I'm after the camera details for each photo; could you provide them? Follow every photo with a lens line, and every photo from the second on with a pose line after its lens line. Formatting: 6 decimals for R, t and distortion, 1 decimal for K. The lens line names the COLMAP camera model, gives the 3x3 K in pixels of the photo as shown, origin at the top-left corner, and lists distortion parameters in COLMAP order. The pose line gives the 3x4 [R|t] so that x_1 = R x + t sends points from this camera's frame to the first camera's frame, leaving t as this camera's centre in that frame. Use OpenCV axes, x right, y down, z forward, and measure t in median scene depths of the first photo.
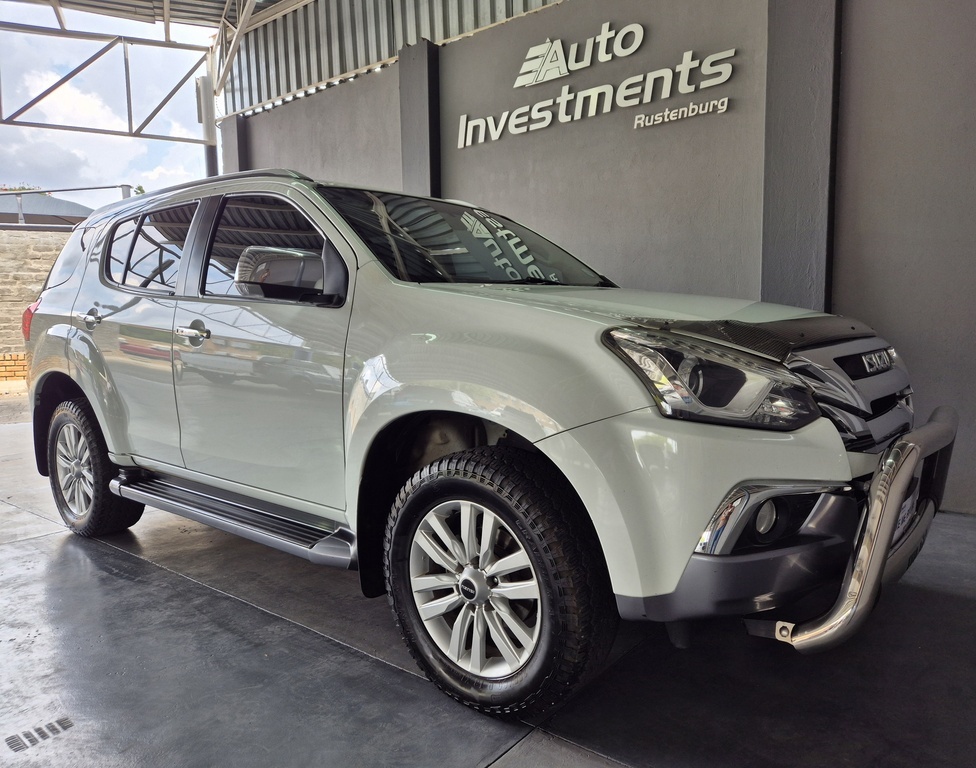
lens RADIAL K [[686.2, 0, 513.0], [0, 686.2, 403.8], [0, 0, 1]] dist [0.042684, -0.028788]
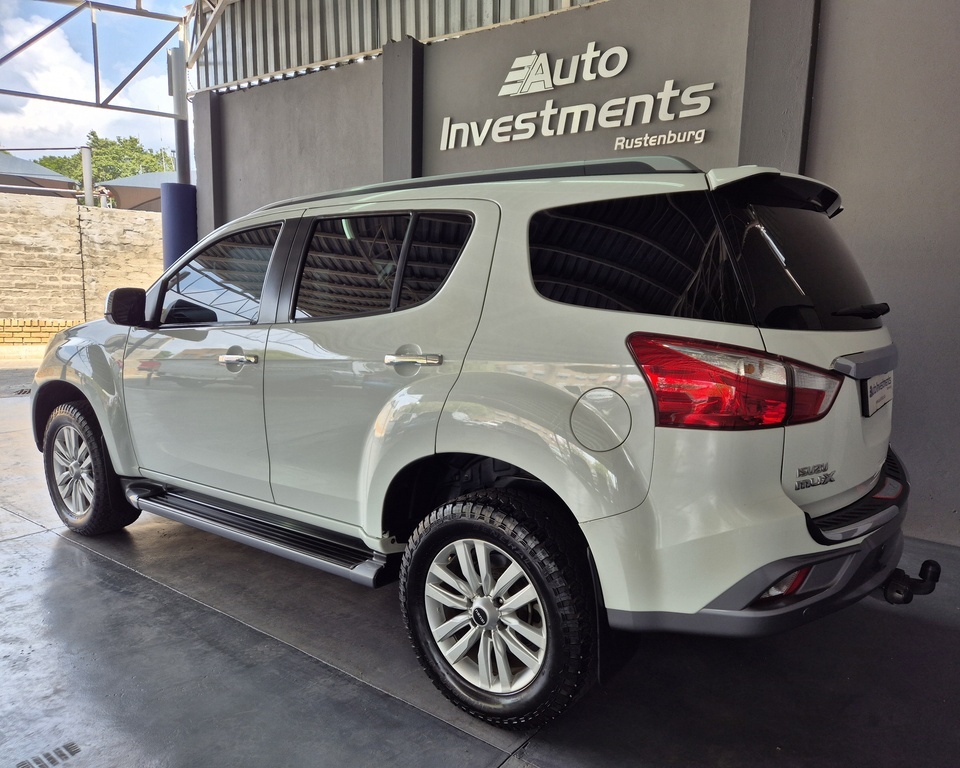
lens RADIAL K [[681.1, 0, 525.3], [0, 681.1, 410.8], [0, 0, 1]] dist [0.045754, -0.035577]
pose [[0.996844, 0.035200, 0.071151, -0.016499], [-0.038879, 0.997942, 0.051002, -0.055739], [-0.069209, -0.053607, 0.996161, -0.031383]]
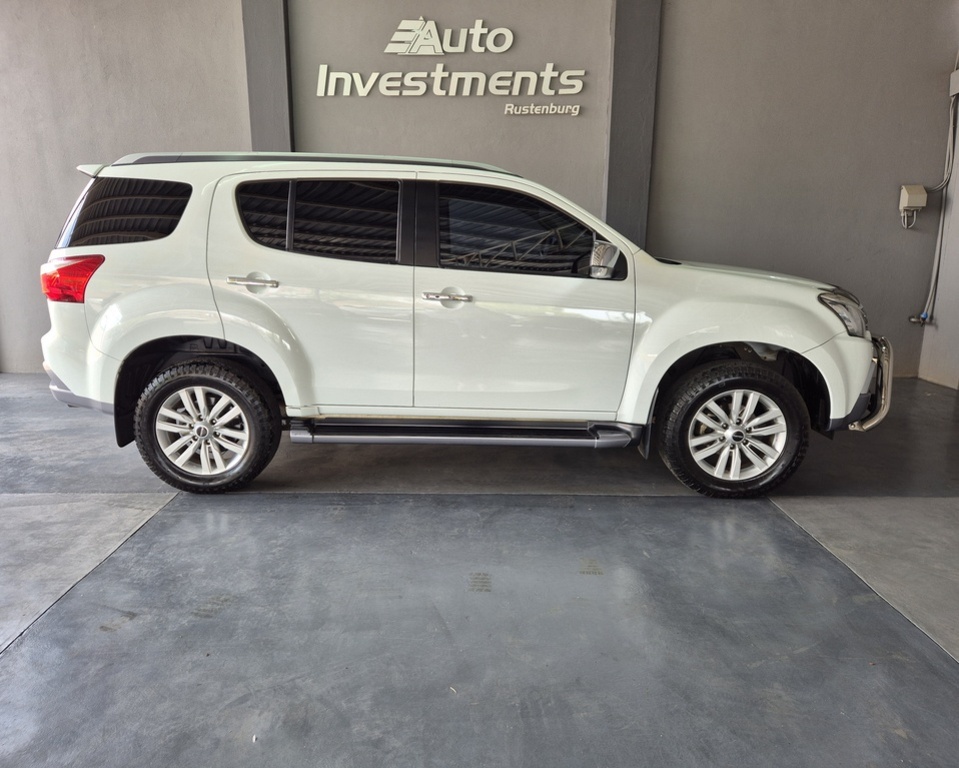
lens RADIAL K [[680.4, 0, 475.9], [0, 680.4, 401.4], [0, 0, 1]] dist [0.045754, -0.035577]
pose [[0.794061, -0.124681, 0.594913, -0.679458], [0.055387, 0.989506, 0.133451, -0.043445], [-0.605309, -0.073018, 0.792634, -0.011295]]
